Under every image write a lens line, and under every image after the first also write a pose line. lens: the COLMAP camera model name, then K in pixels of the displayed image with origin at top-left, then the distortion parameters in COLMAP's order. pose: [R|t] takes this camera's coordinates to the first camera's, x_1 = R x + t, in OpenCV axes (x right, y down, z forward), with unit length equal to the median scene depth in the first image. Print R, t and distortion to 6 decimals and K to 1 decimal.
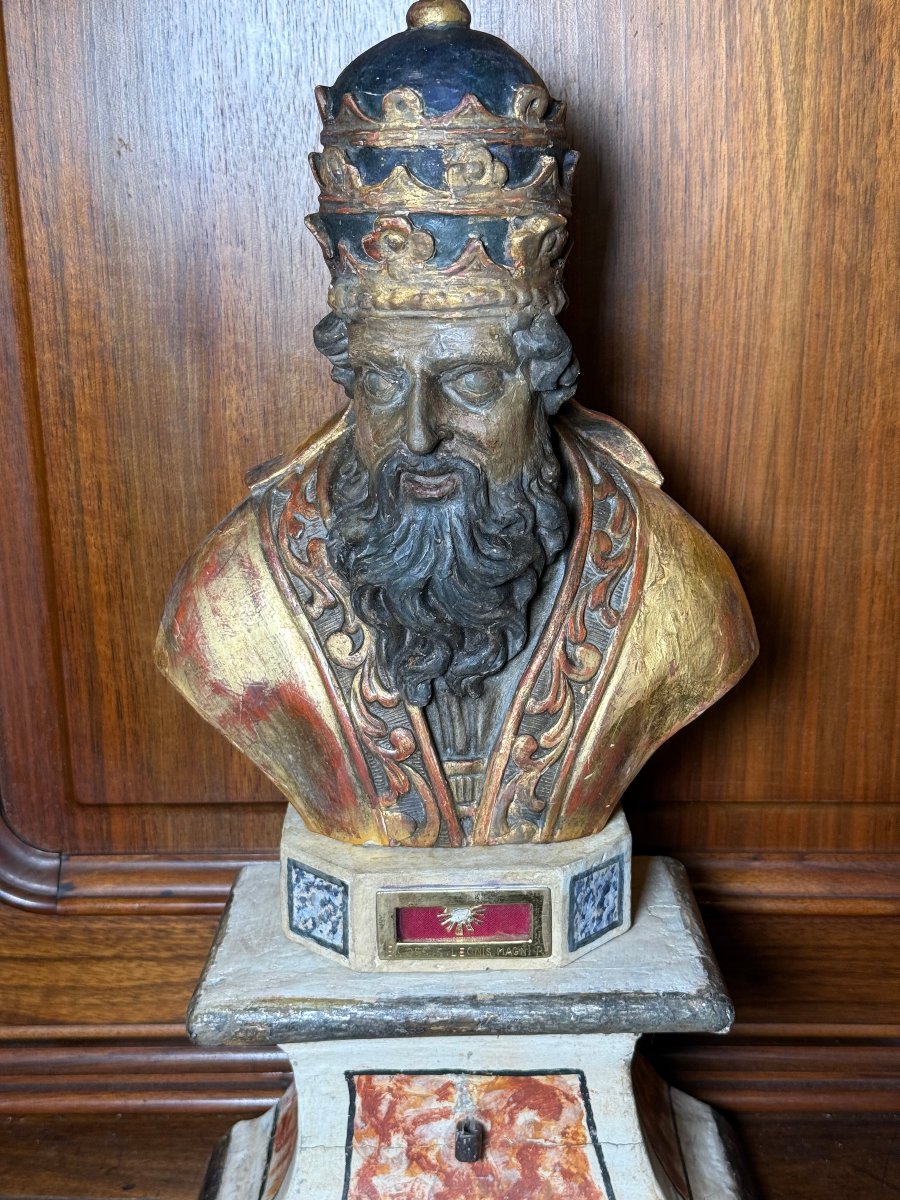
lens RADIAL K [[1785.4, 0, 427.8], [0, 1785.4, 639.5], [0, 0, 1]] dist [0.109296, 0.000000]
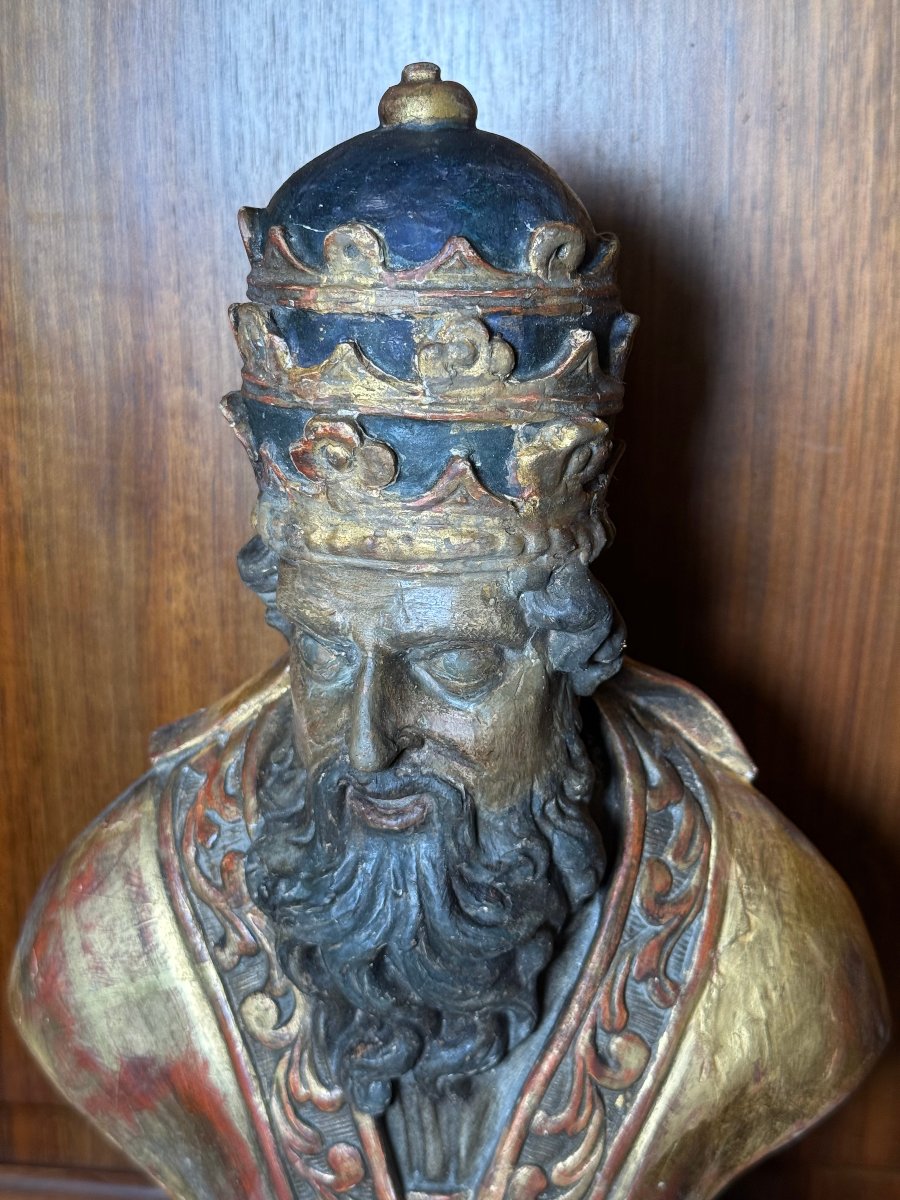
lens RADIAL K [[1785.4, 0, 423.1], [0, 1785.4, 624.1], [0, 0, 1]] dist [0.109296, 0.000000]
pose [[0.996333, 0.043468, -0.073699, 0.055385], [-0.044465, 0.998940, -0.011947, -0.137187], [0.073101, 0.015180, 0.997209, 0.321283]]
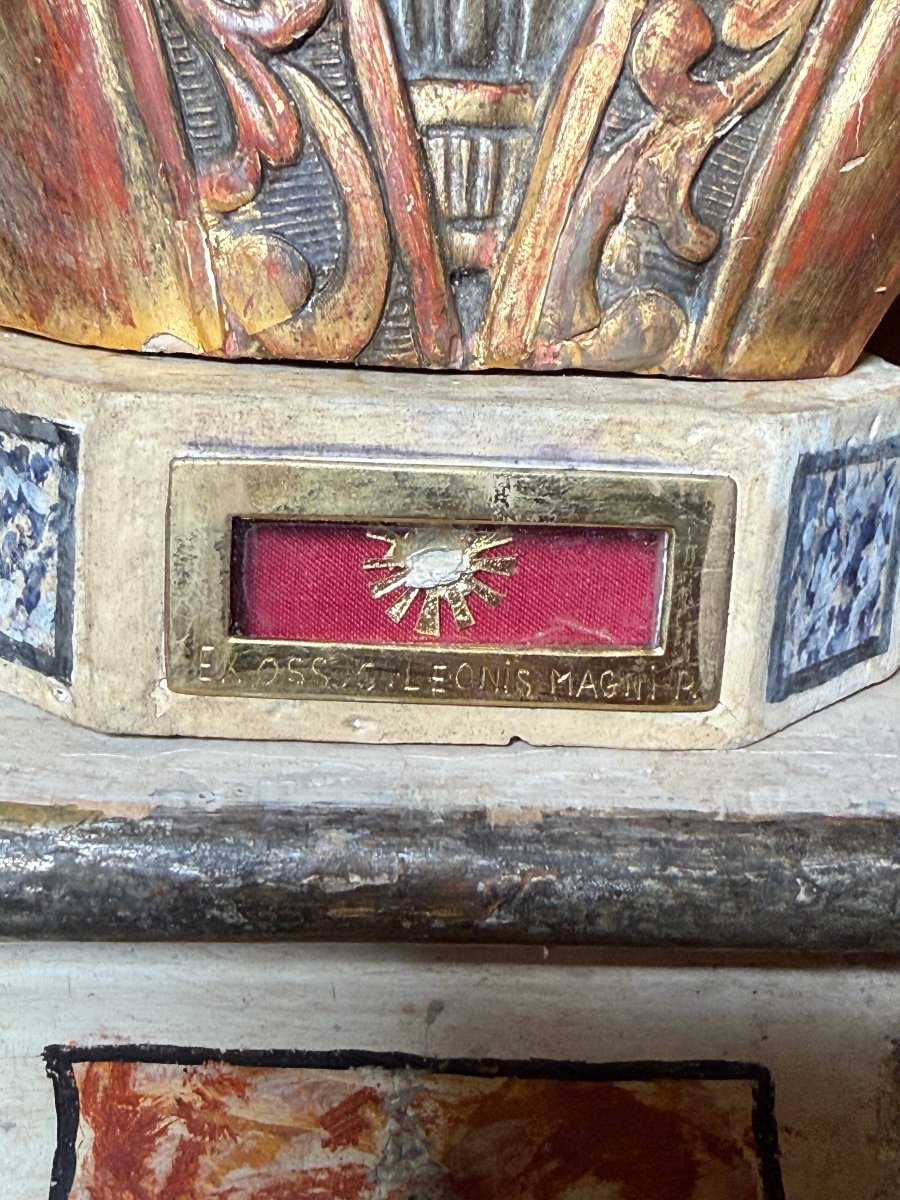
lens RADIAL K [[1715.8, 0, 442.3], [0, 1715.8, 596.6], [0, 0, 1]] dist [-0.007987, 0.000000]
pose [[0.994095, 0.057295, 0.092154, -0.008462], [-0.054635, 0.998021, -0.031131, 0.169003], [-0.093756, 0.025912, 0.995258, 0.700860]]
